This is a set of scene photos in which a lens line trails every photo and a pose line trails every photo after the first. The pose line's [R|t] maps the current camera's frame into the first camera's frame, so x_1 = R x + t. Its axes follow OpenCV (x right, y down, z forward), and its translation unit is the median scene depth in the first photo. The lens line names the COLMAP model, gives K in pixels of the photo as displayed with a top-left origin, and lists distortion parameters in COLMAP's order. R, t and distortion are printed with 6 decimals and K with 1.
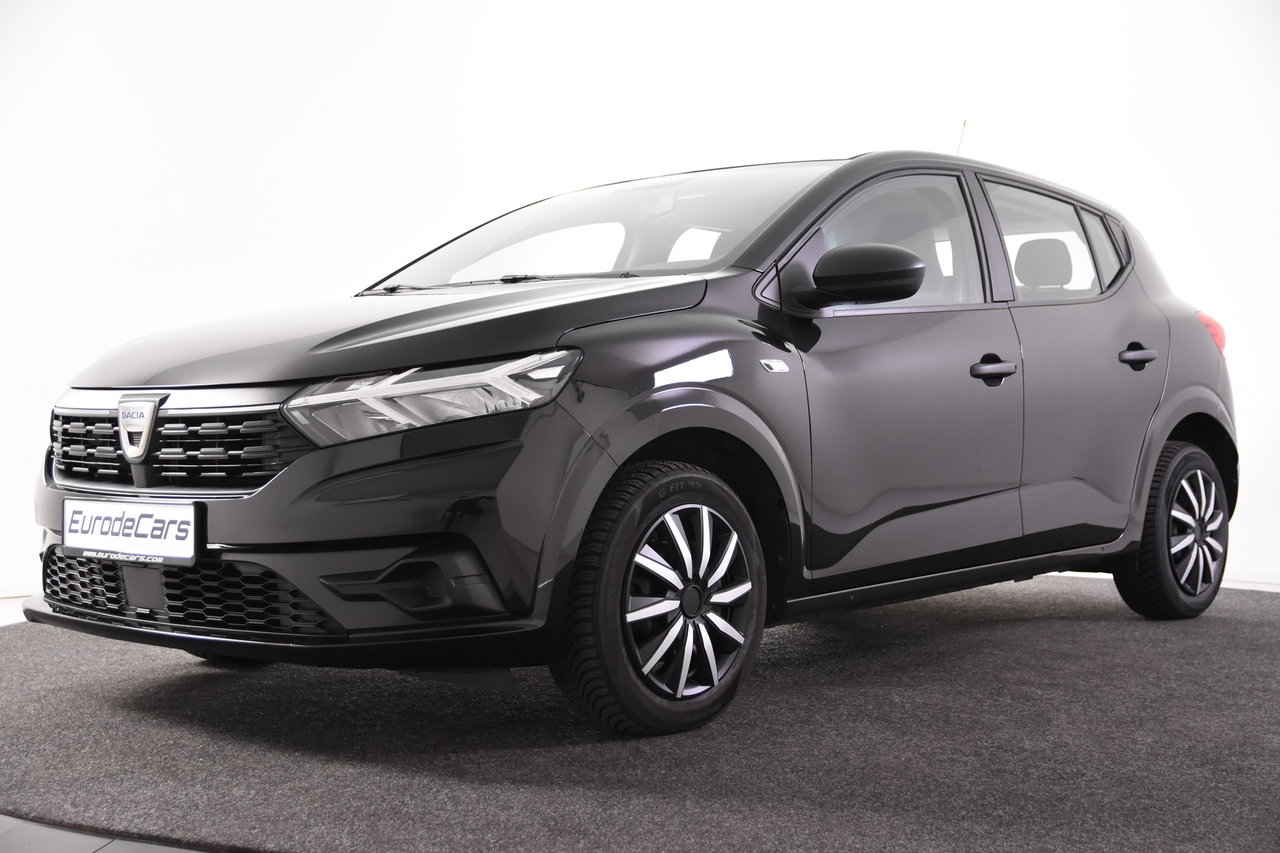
lens RADIAL K [[1580.7, 0, 645.4], [0, 1580.7, 427.3], [0, 0, 1]] dist [0.017115, 0.000000]
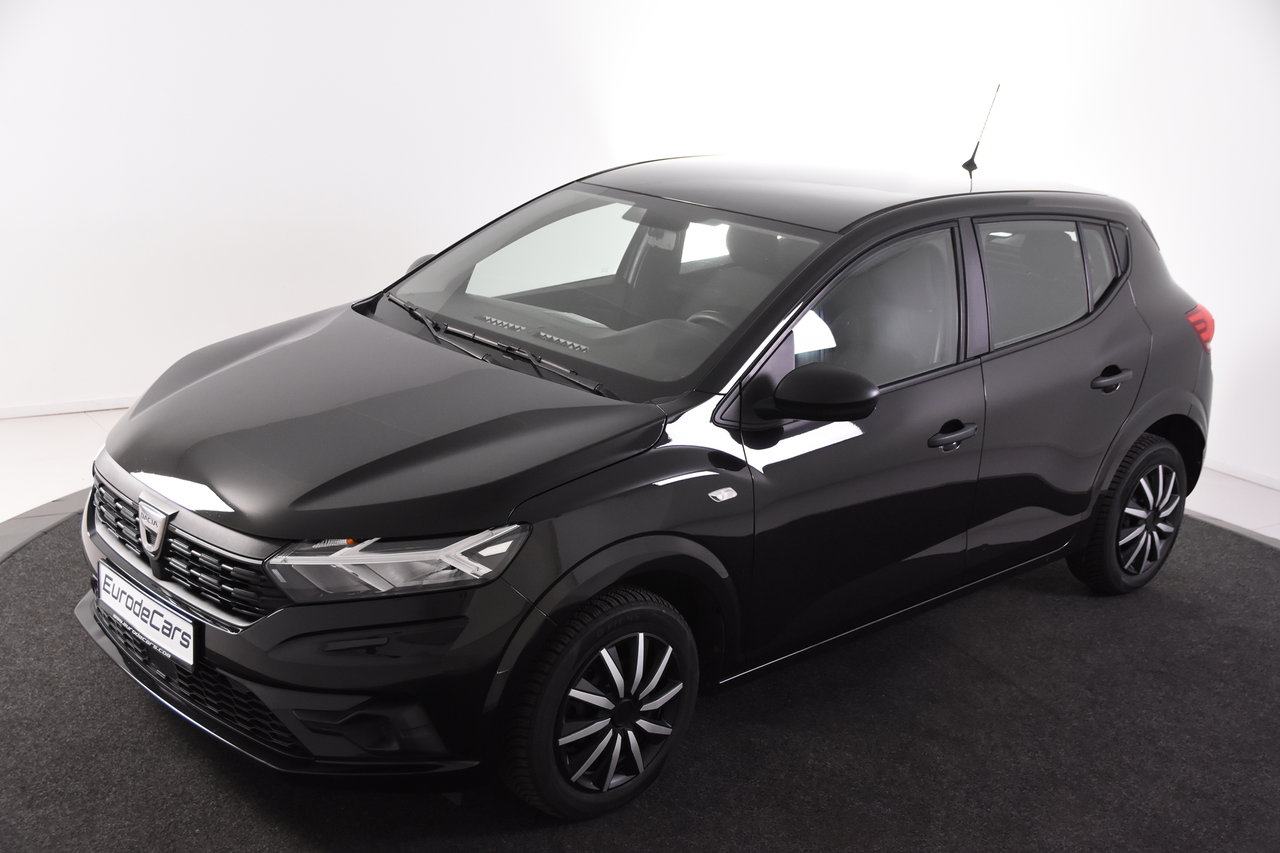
lens RADIAL K [[1442.4, 0, 633.9], [0, 1442.4, 427.4], [0, 0, 1]] dist [-0.001555, 0.000000]
pose [[0.993546, 0.090888, -0.067868, 0.090834], [-0.070340, 0.963052, 0.259967, -0.368963], [0.088988, -0.253515, 0.963230, 0.041125]]
